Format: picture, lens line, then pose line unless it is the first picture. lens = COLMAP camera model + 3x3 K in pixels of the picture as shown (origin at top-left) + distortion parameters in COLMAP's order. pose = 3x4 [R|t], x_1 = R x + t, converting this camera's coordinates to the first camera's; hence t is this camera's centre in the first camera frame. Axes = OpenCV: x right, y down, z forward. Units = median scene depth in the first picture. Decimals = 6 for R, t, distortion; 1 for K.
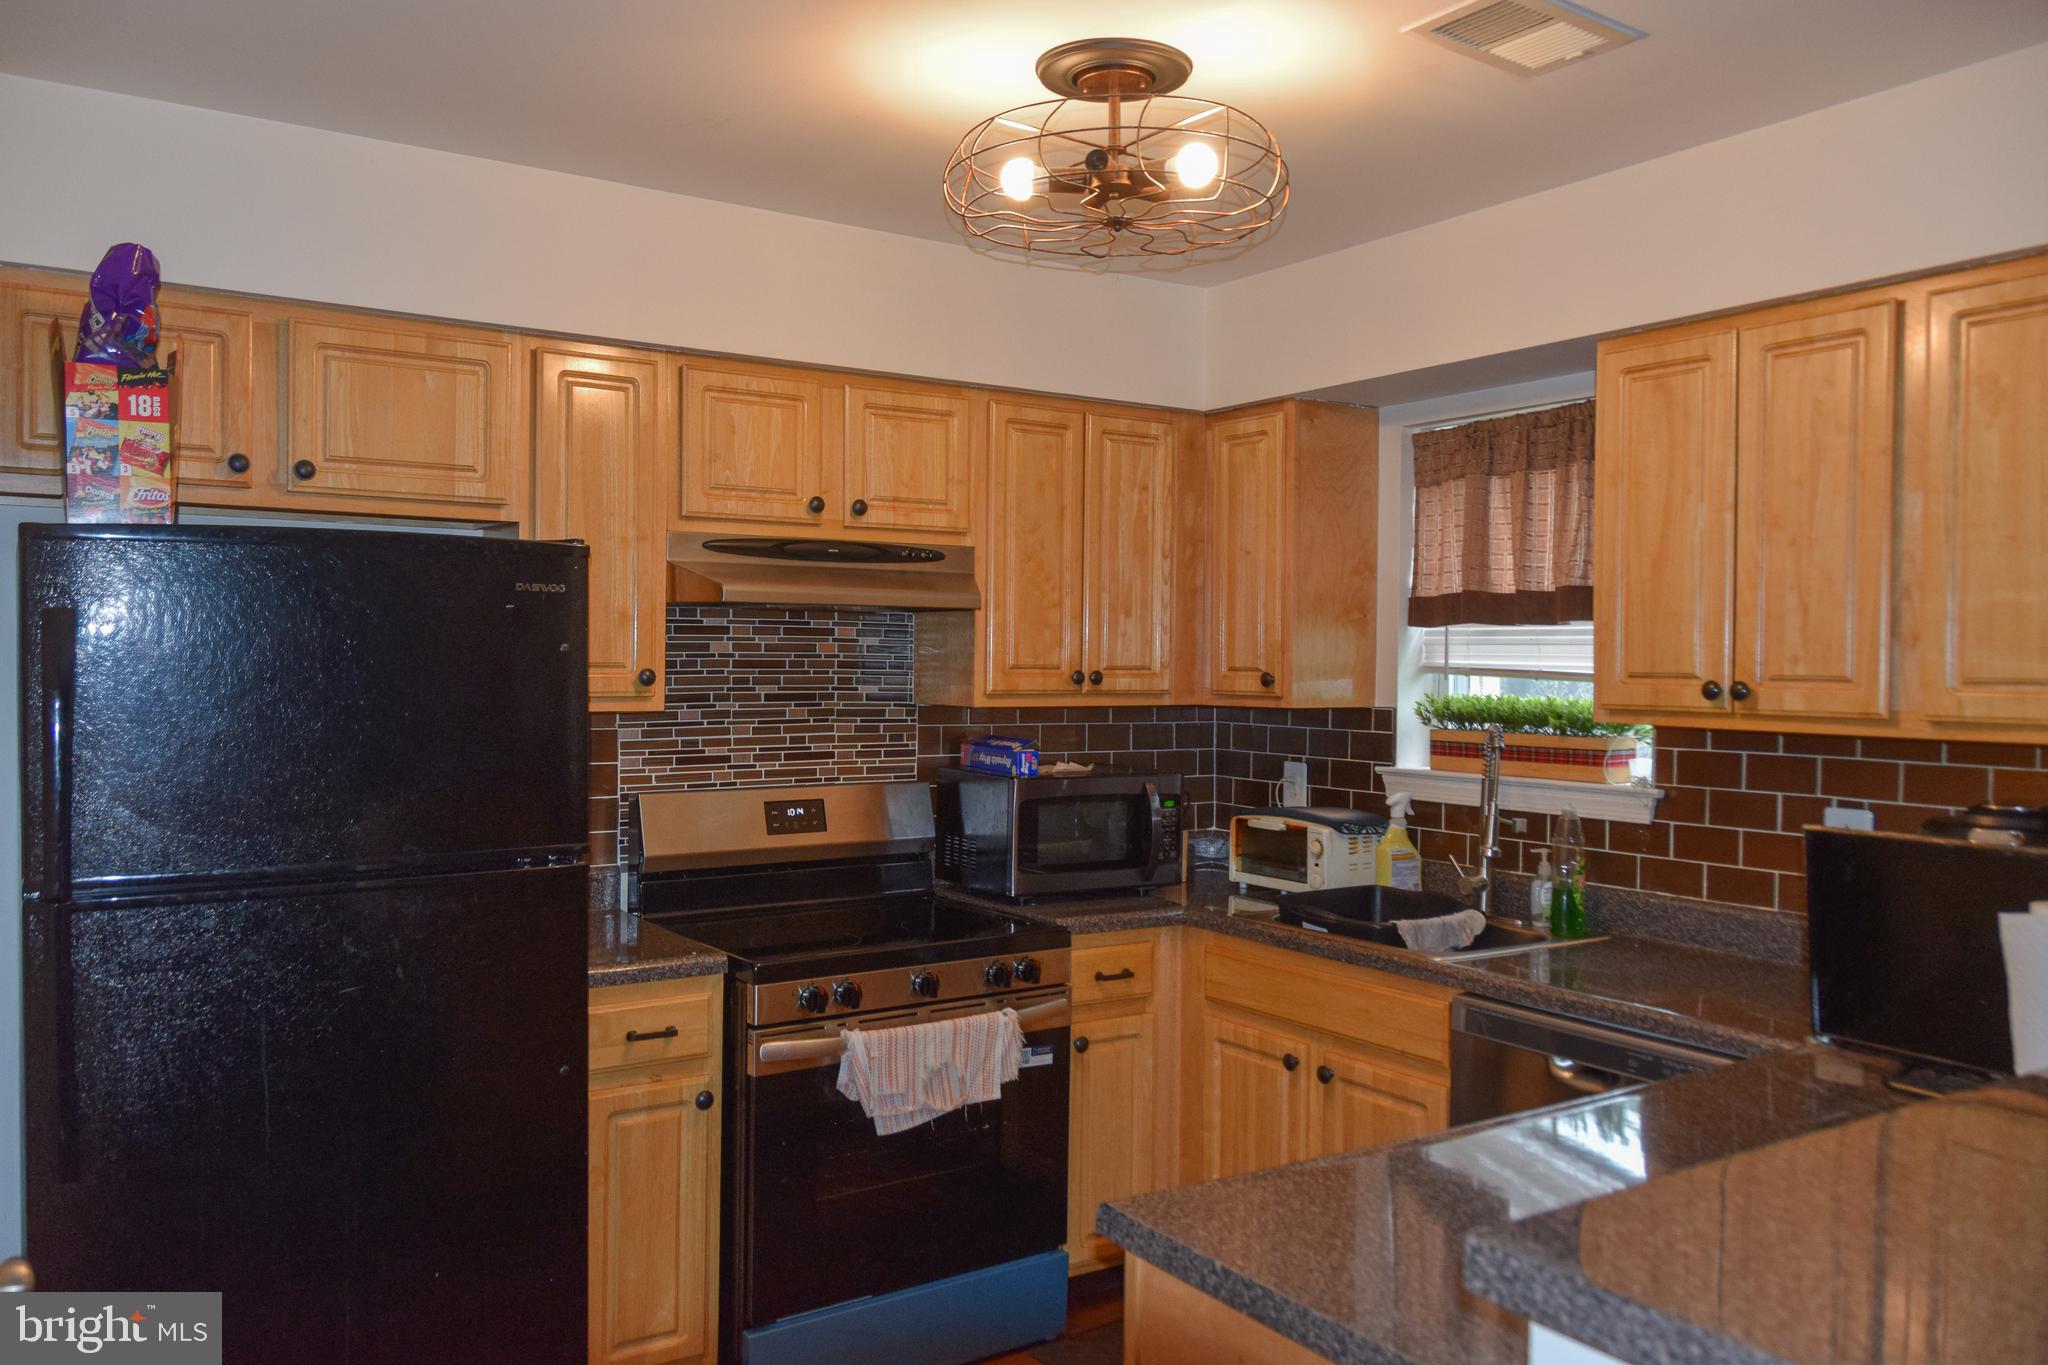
lens RADIAL K [[1592.5, 0, 1027.4], [0, 1592.5, 684.2], [0, 0, 1]] dist [0.006494, -0.007887]
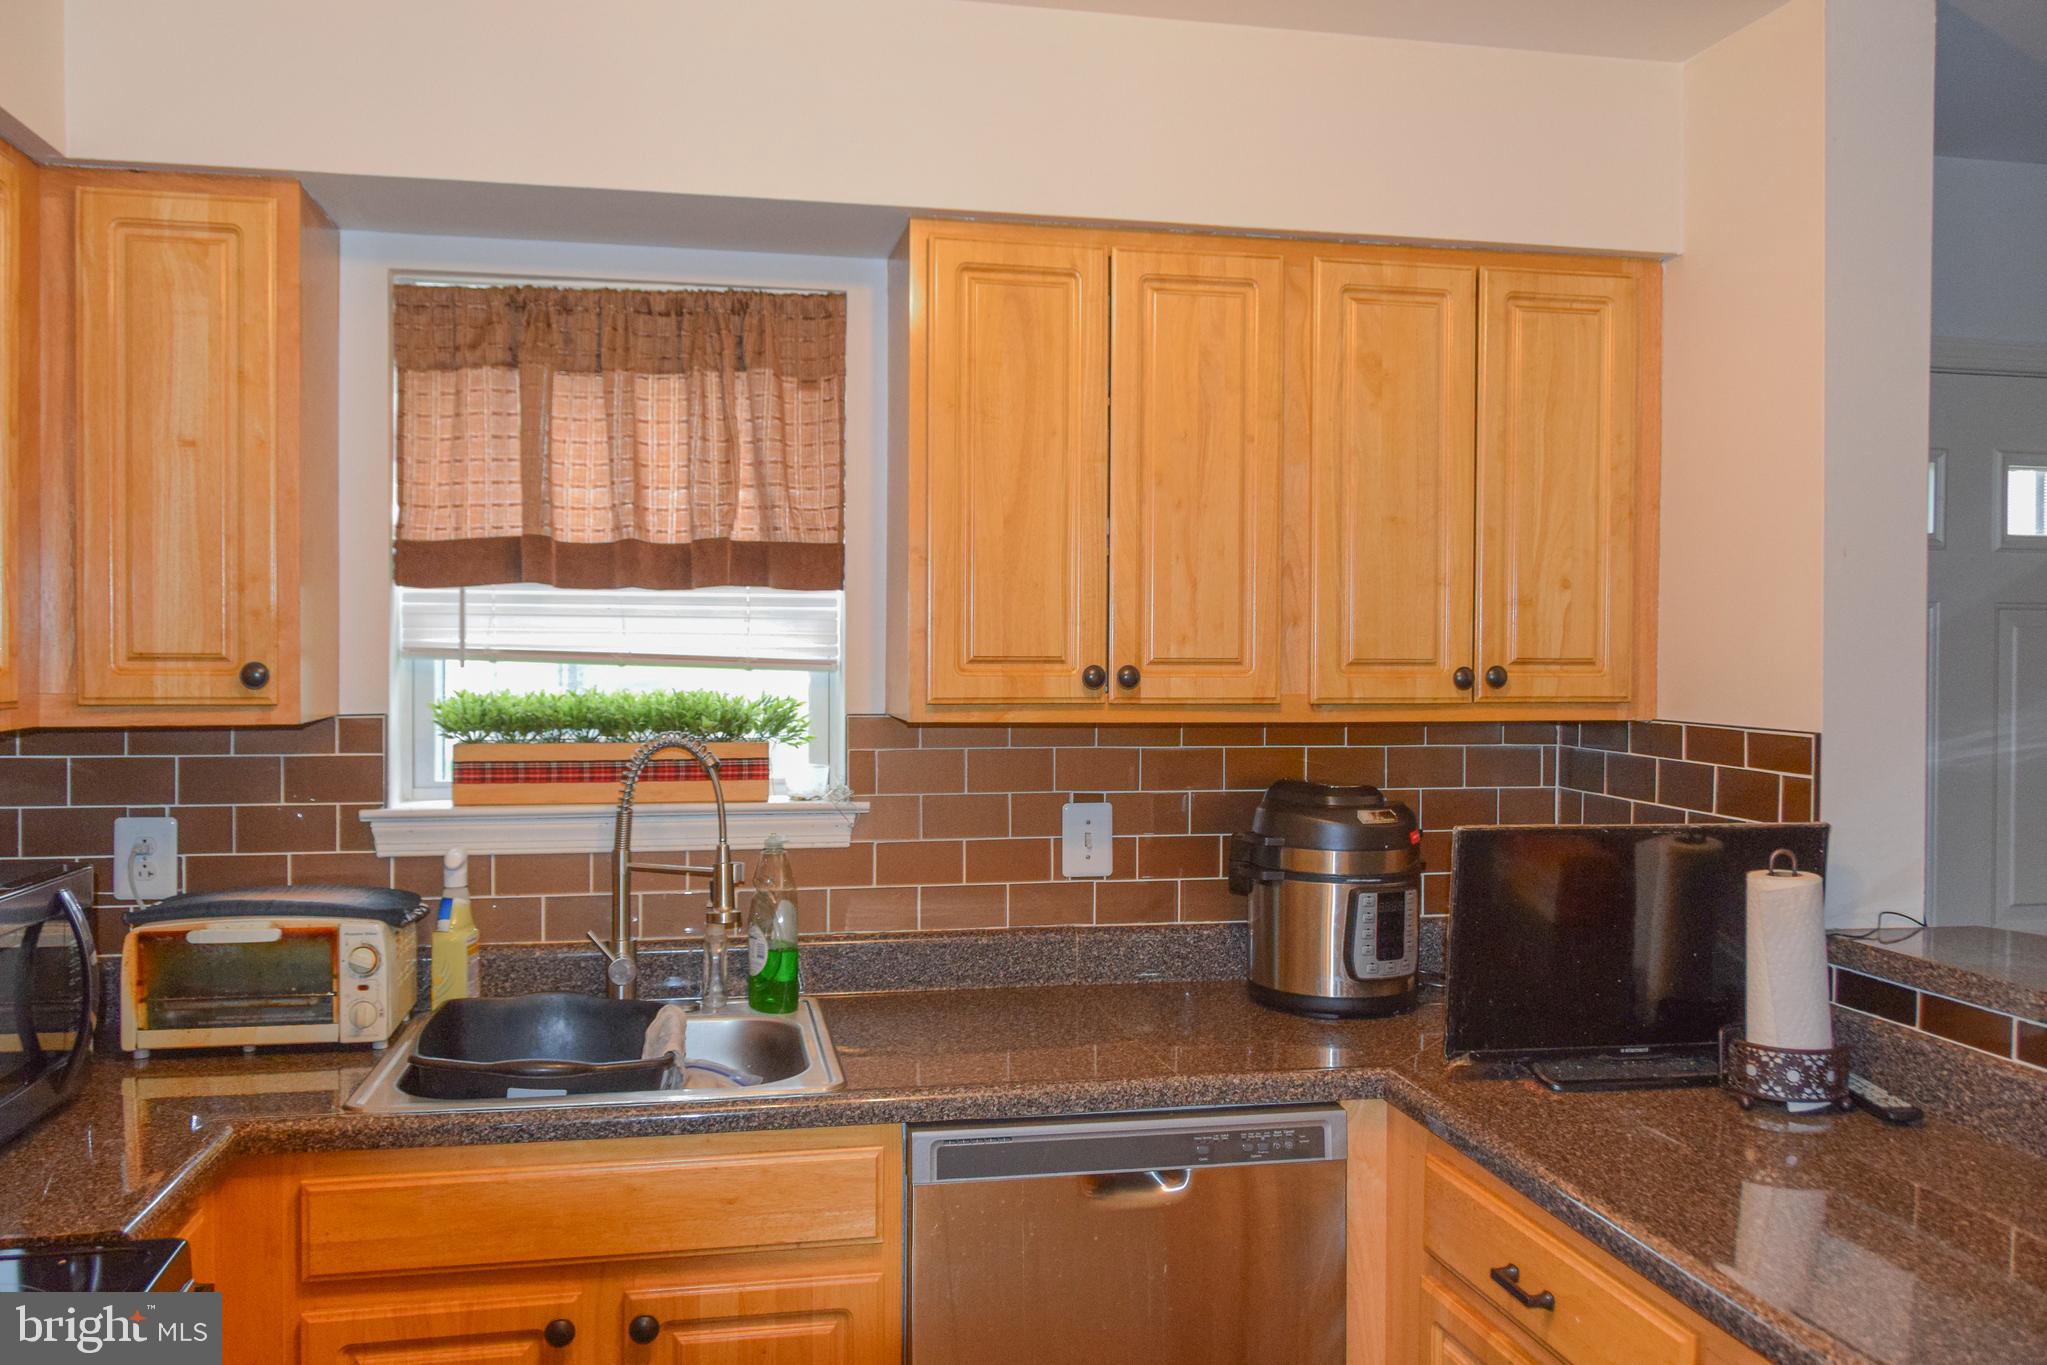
lens RADIAL K [[1591.7, 0, 1021.5], [0, 1591.7, 669.7], [0, 0, 1]] dist [0.006494, -0.007887]
pose [[0.374376, -0.019471, 0.927072, -0.291894], [0.012066, 0.999797, 0.016126, -0.011224], [-0.927198, 0.005149, 0.374535, 0.597431]]
